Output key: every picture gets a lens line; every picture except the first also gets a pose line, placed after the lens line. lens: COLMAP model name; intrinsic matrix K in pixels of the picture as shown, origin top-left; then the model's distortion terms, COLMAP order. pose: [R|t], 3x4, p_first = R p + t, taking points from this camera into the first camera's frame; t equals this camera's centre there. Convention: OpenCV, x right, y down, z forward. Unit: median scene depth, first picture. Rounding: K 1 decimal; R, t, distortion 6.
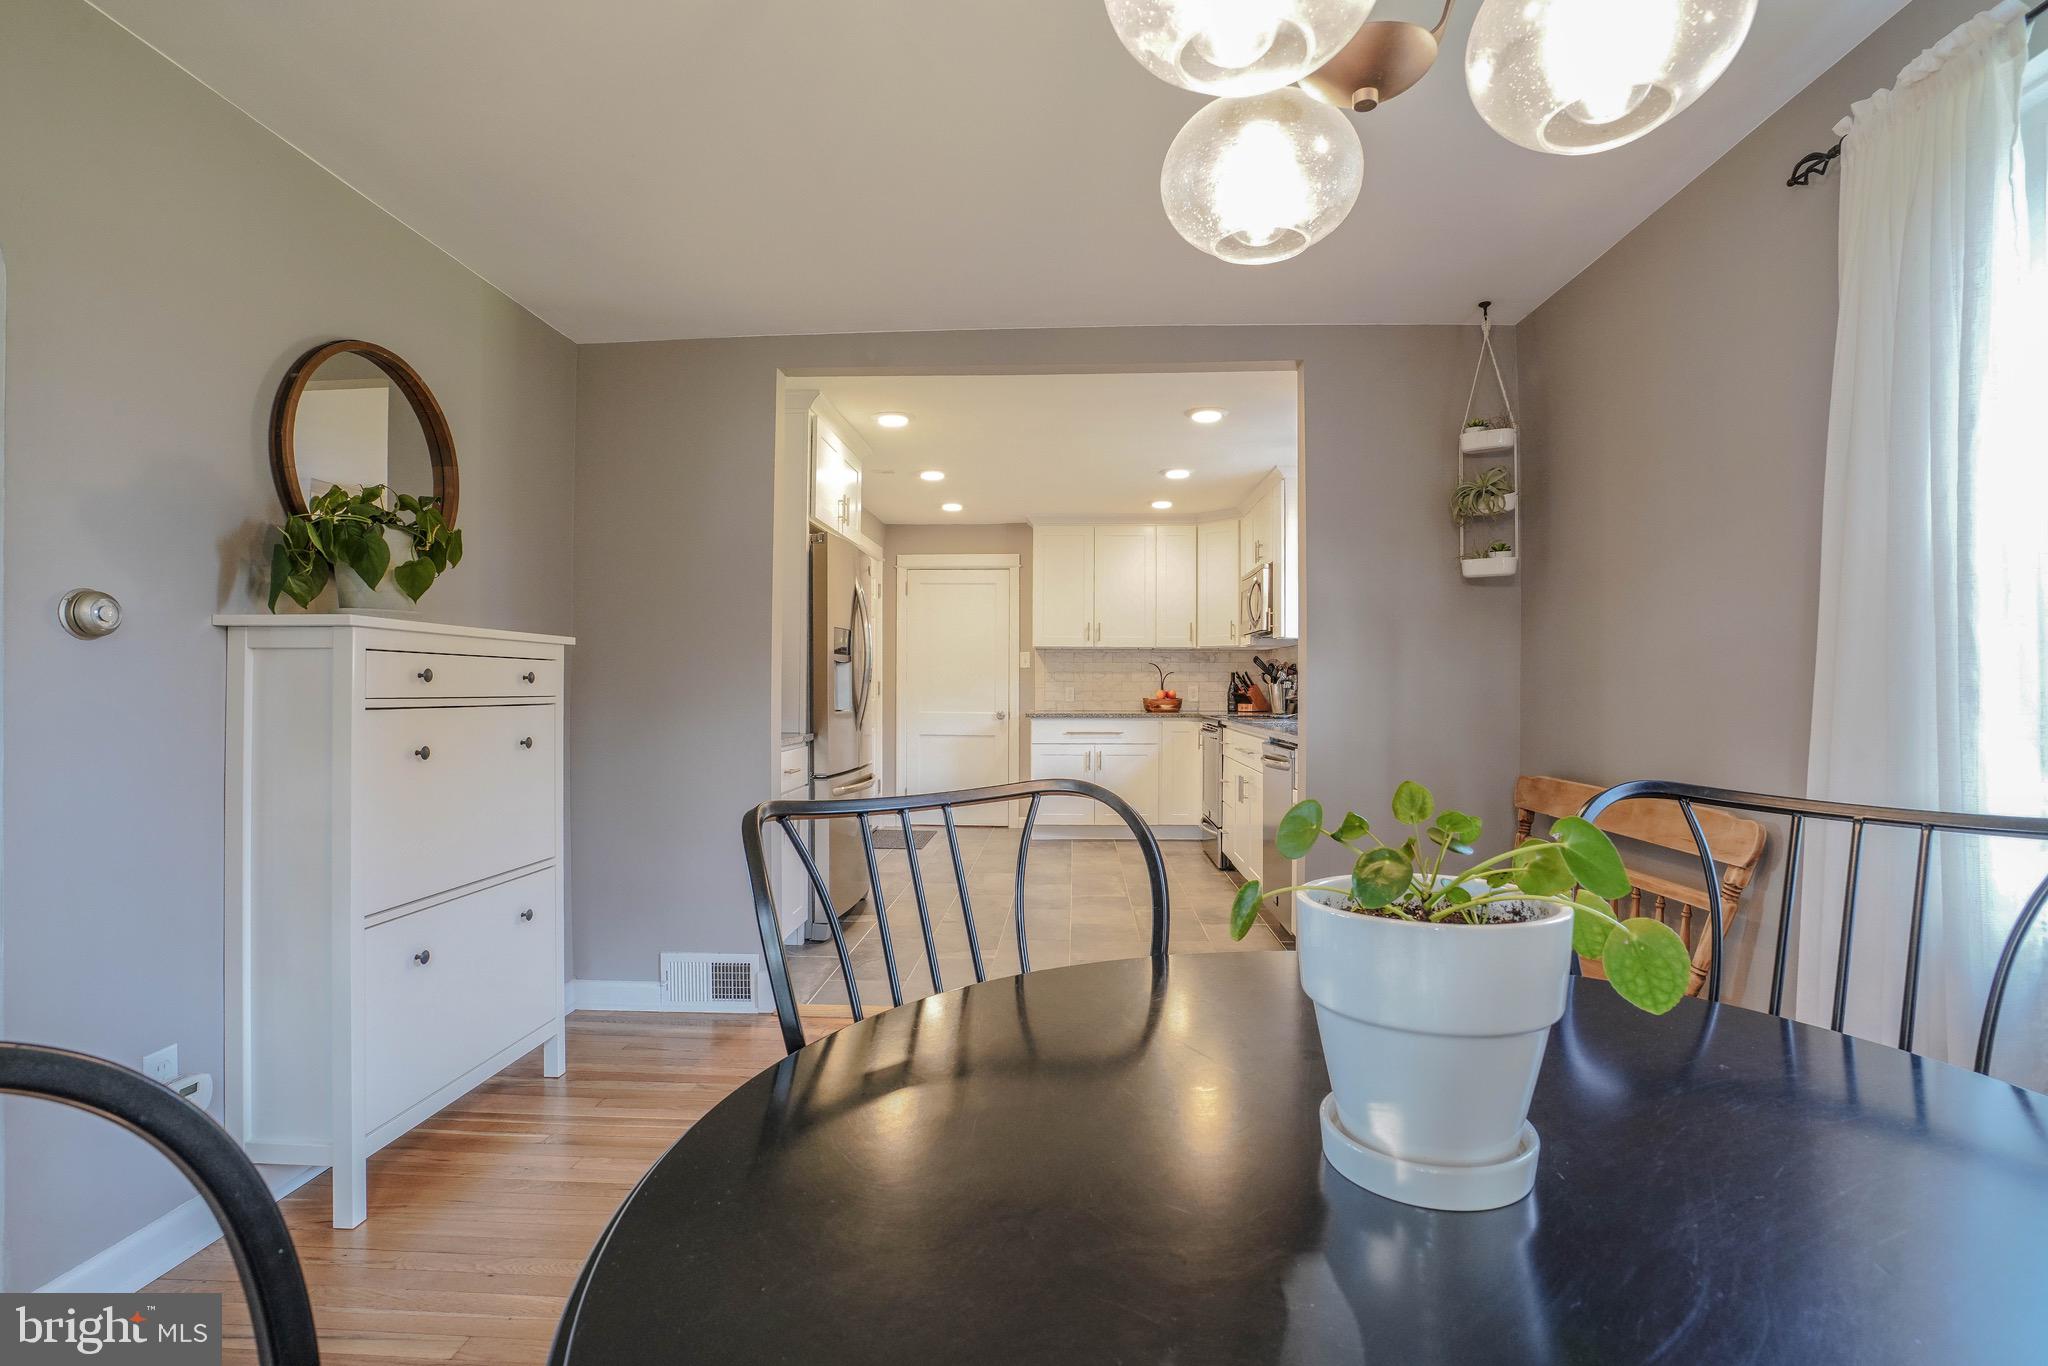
lens RADIAL K [[960.7, 0, 1058.4], [0, 960.7, 670.4], [0, 0, 1]] dist [-0.053067, 0.019451]
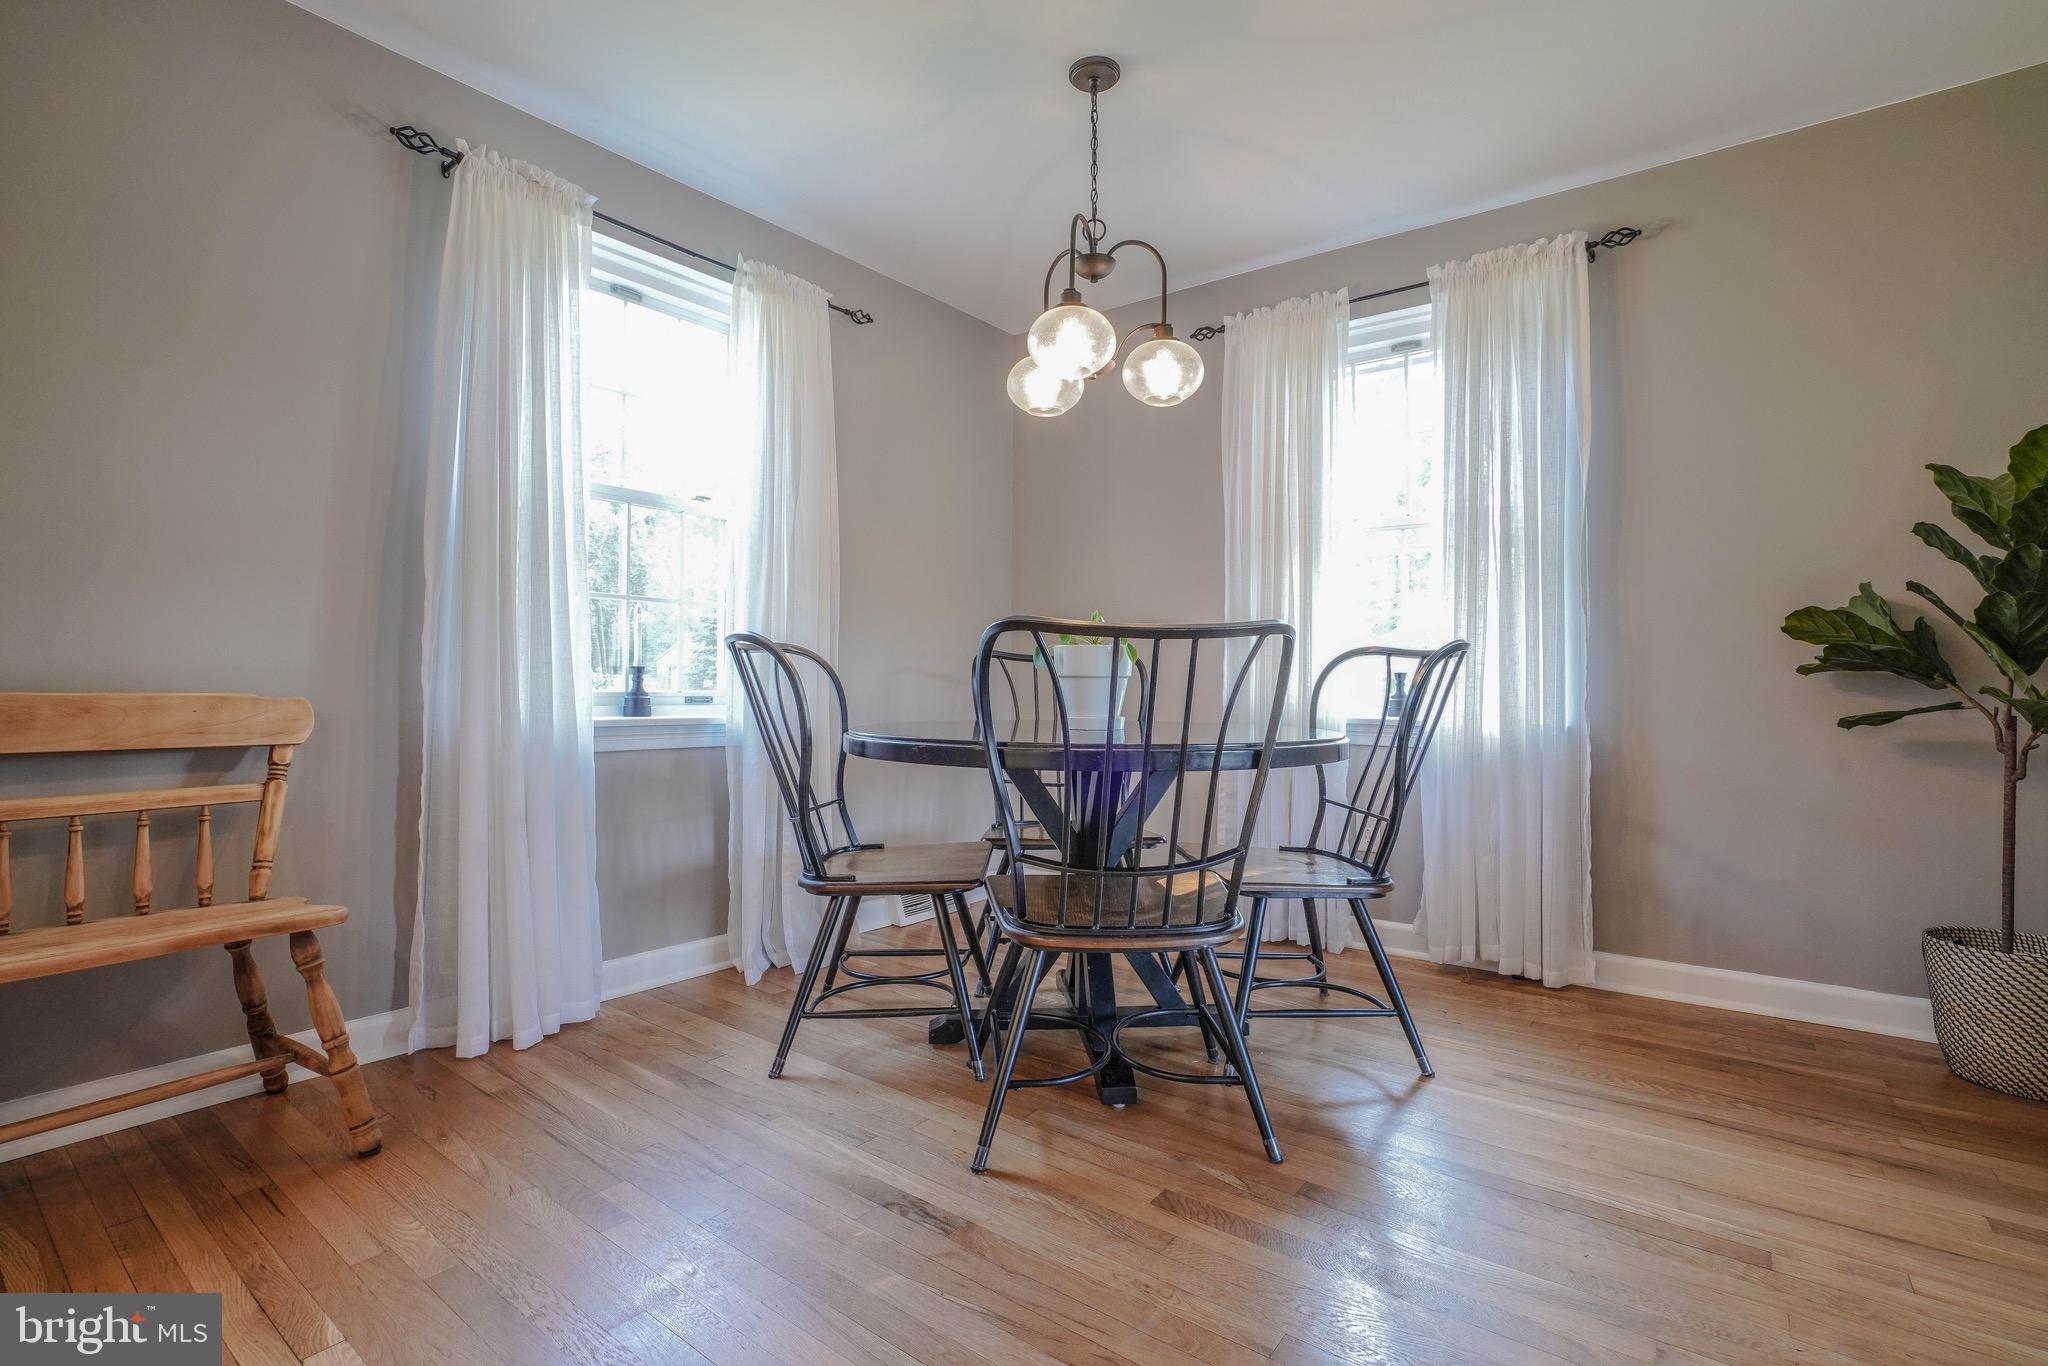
lens RADIAL K [[960.7, 0, 1003.9], [0, 960.7, 682.8], [0, 0, 1]] dist [-0.053067, 0.019451]
pose [[-0.806779, -0.010899, 0.590753, -0.136788], [-0.018921, 0.999794, -0.007393, 0.041395], [-0.590550, -0.017142, -0.806819, 0.389158]]
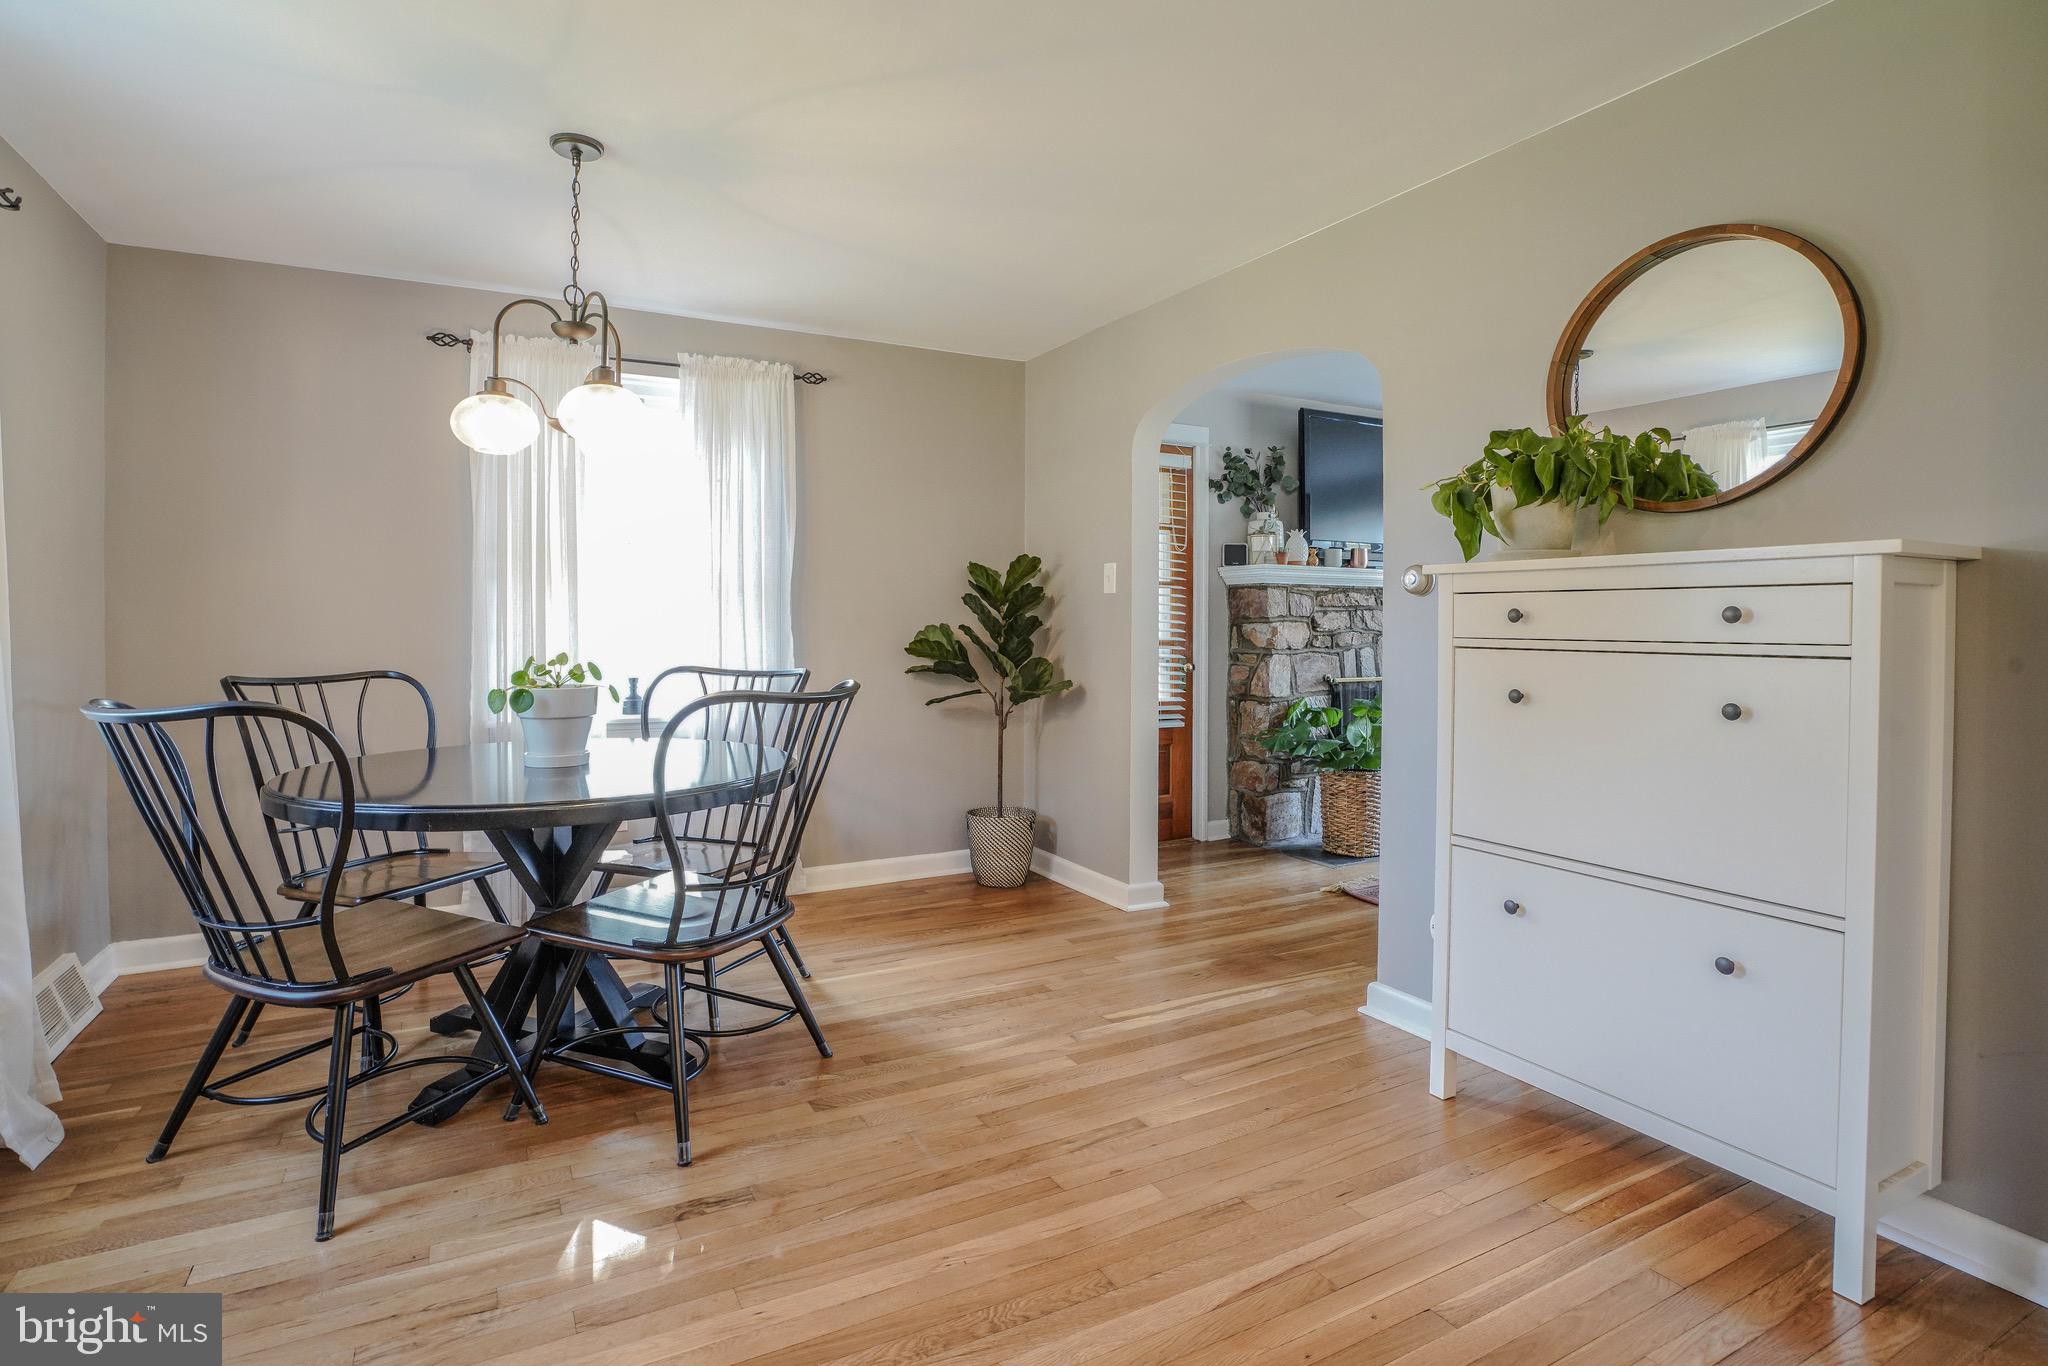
lens RADIAL K [[960.7, 0, 996.6], [0, 960.7, 650.2], [0, 0, 1]] dist [-0.053067, 0.019451]
pose [[-0.875627, 0.010053, -0.482884, 0.074662], [0.006421, 0.999937, 0.009174, 0.008513], [0.482946, 0.004932, -0.875637, 0.486099]]
